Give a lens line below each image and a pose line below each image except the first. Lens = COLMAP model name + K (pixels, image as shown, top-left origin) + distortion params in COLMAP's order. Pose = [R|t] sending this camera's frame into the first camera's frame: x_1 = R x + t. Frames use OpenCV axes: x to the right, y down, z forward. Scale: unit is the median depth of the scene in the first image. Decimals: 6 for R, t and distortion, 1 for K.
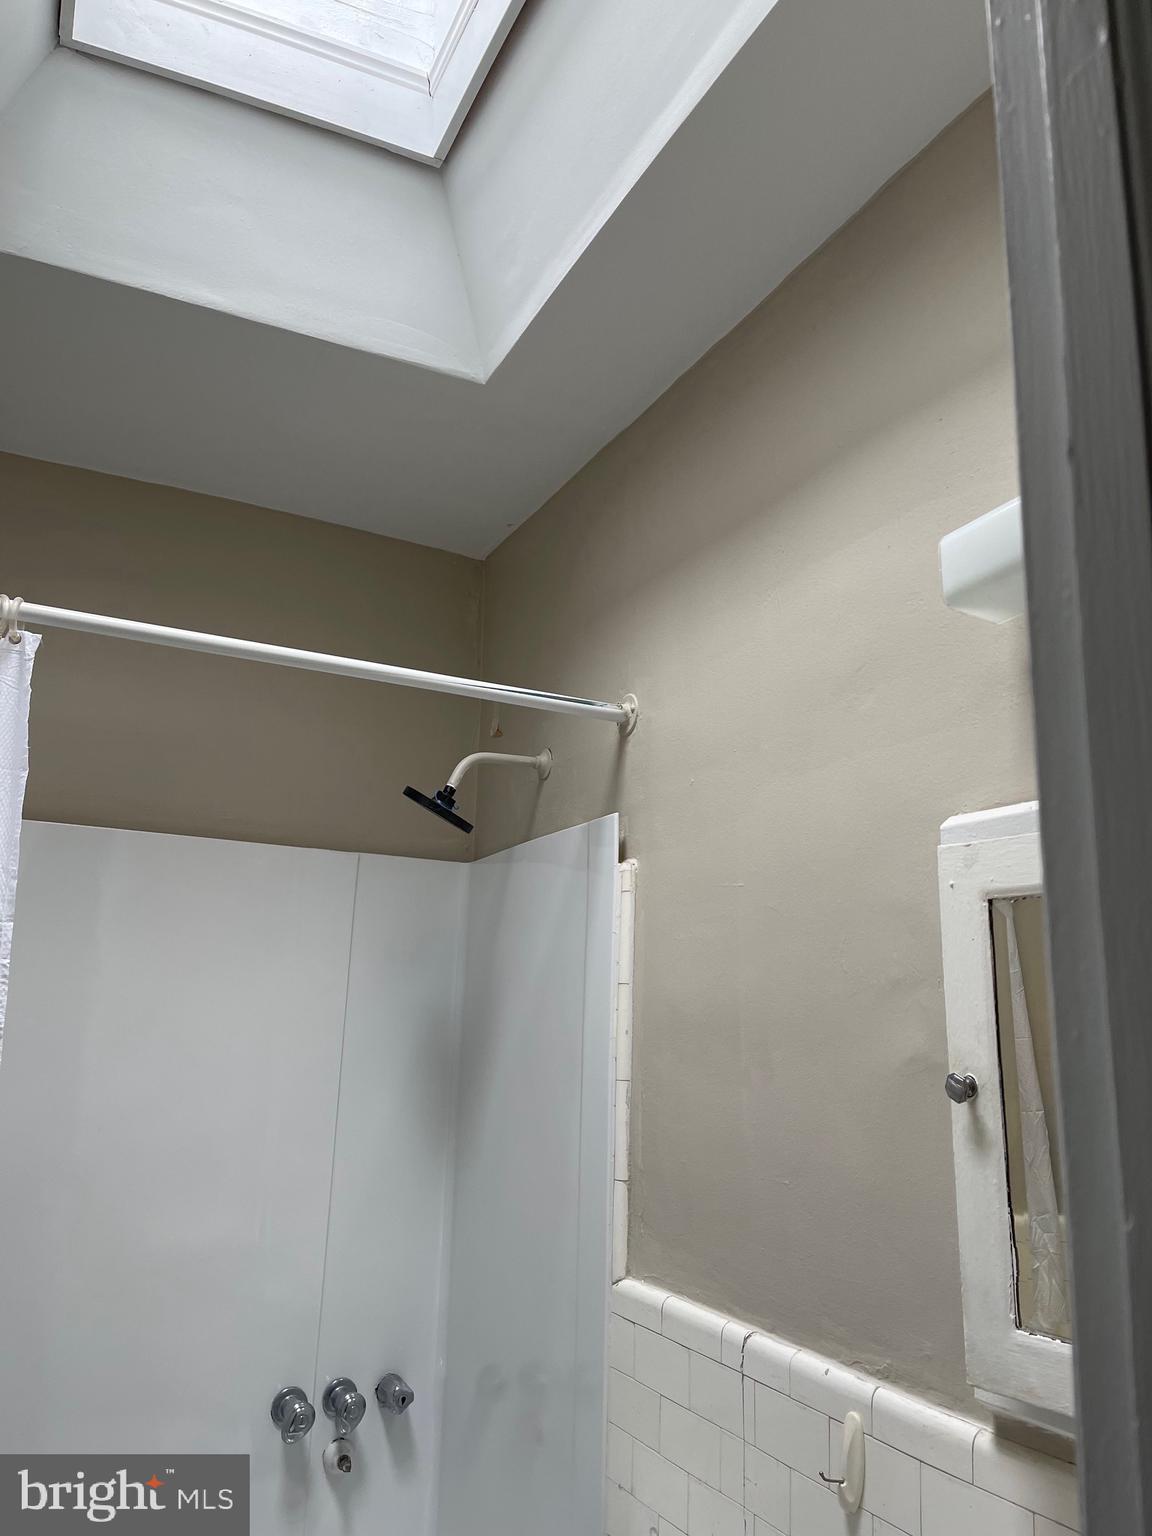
lens RADIAL K [[1165.4, 0, 573.8], [0, 1165.4, 760.5], [0, 0, 1]] dist [0.074194, -0.091948]
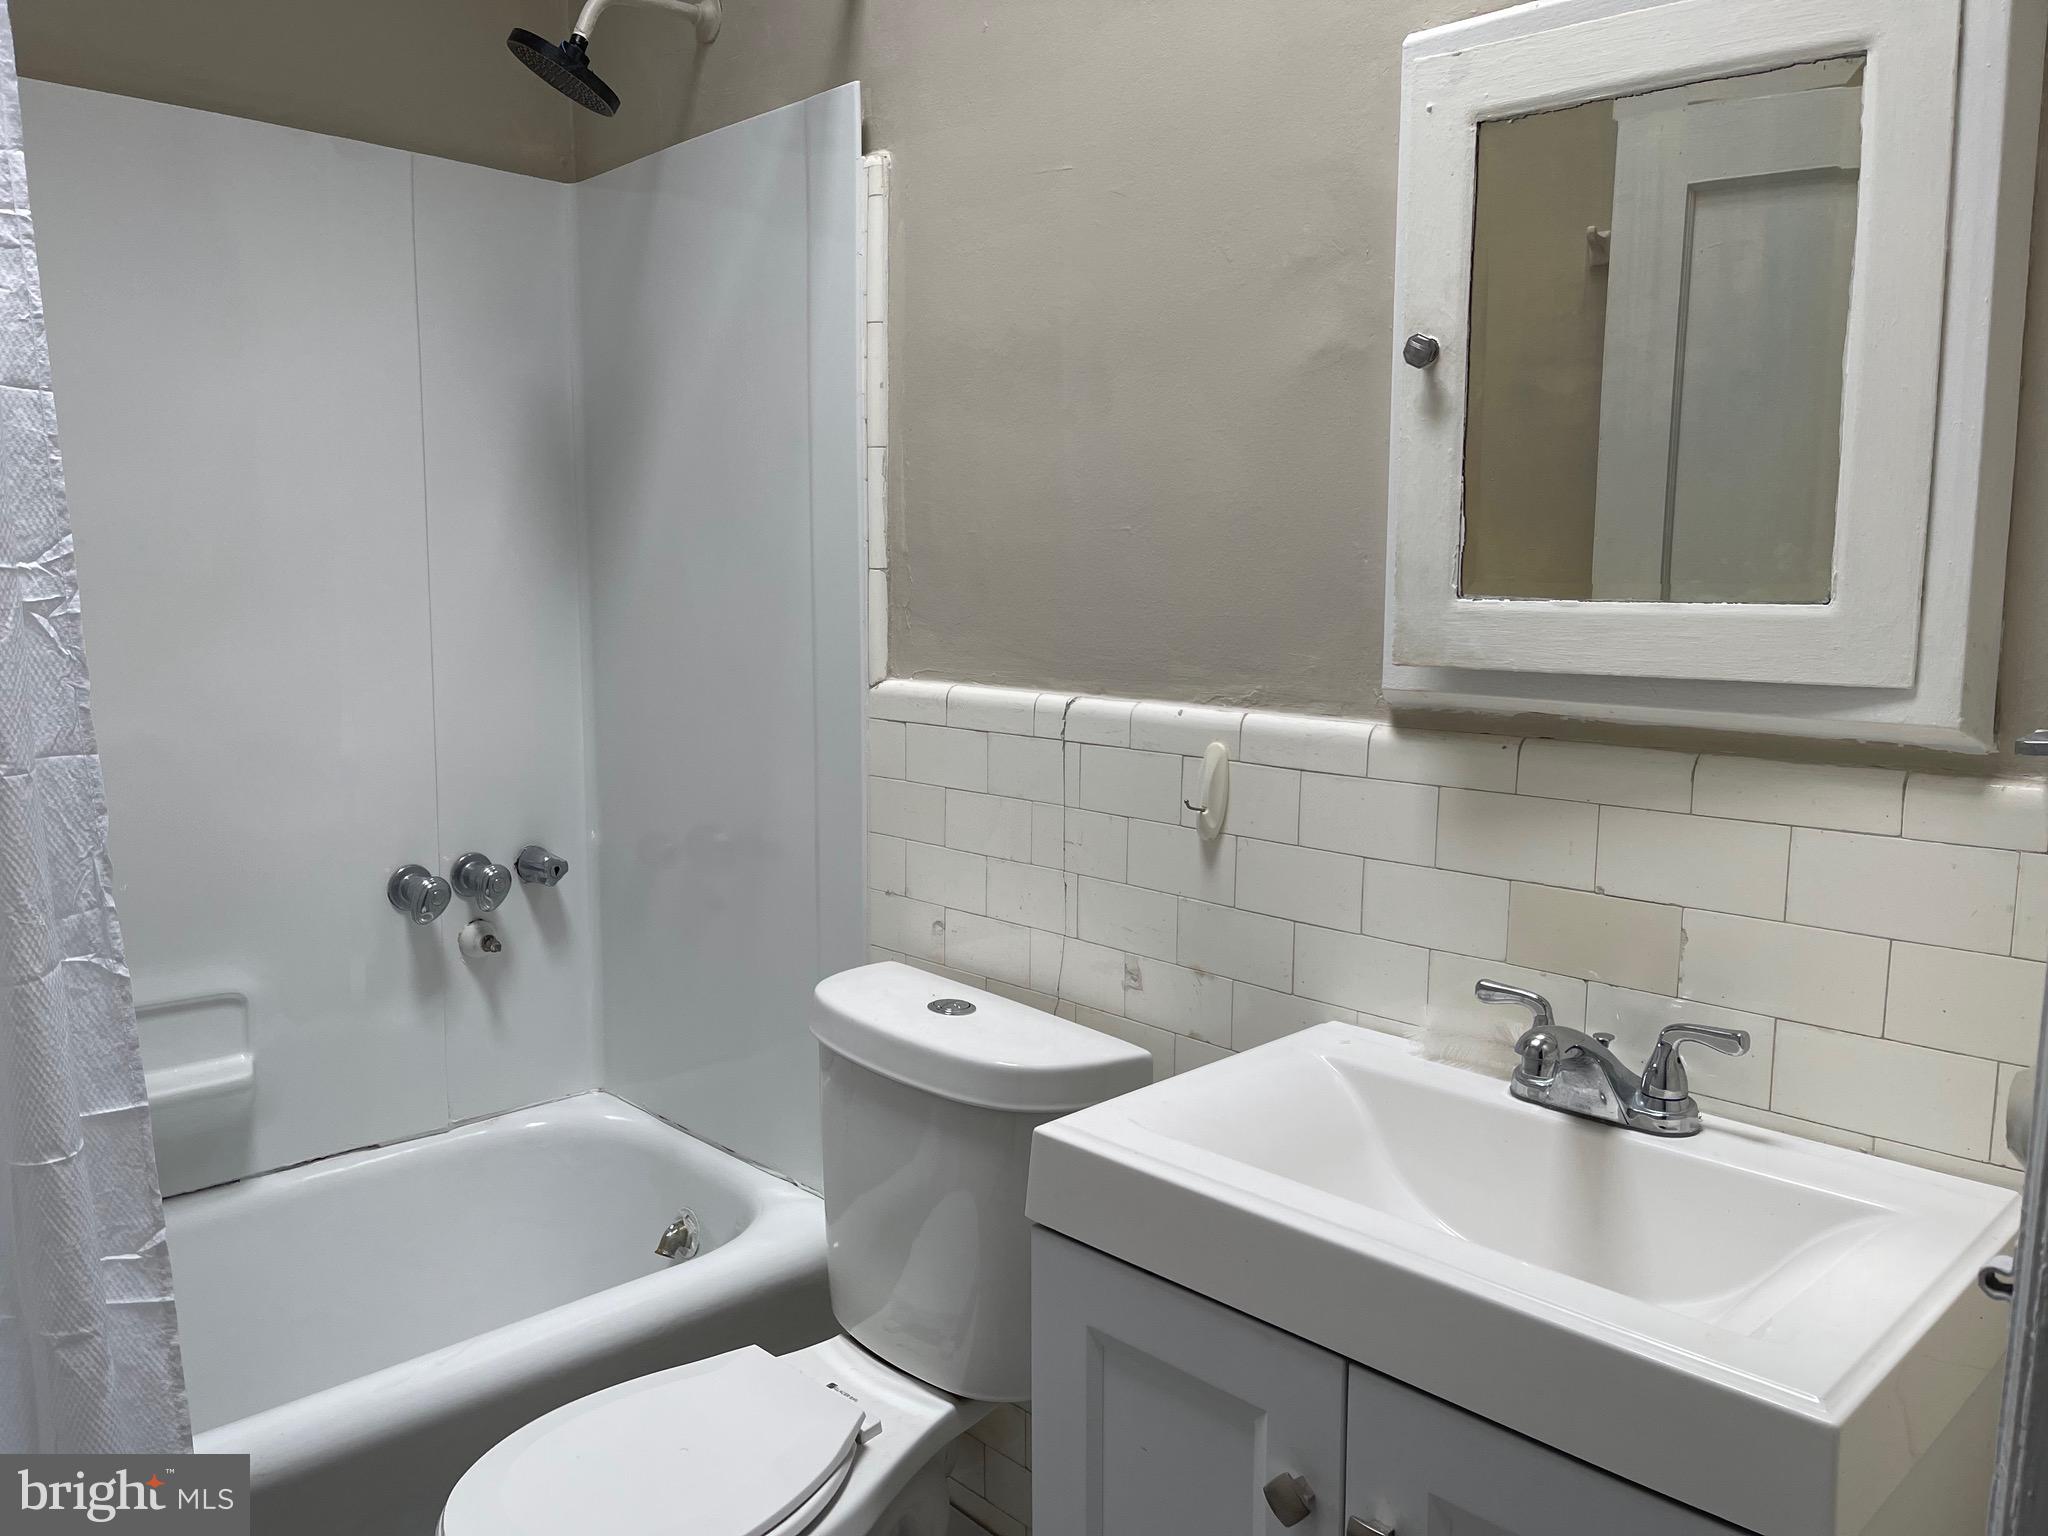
lens RADIAL K [[1553.9, 0, 1019.3], [0, 1553.9, 766.4], [0, 0, 1]] dist [0.074194, -0.091948]
pose [[0.951501, -0.065880, 0.300508, -0.201718], [-0.045539, 0.935880, 0.349364, 0.106715], [-0.304256, -0.346105, 0.887491, -0.031904]]
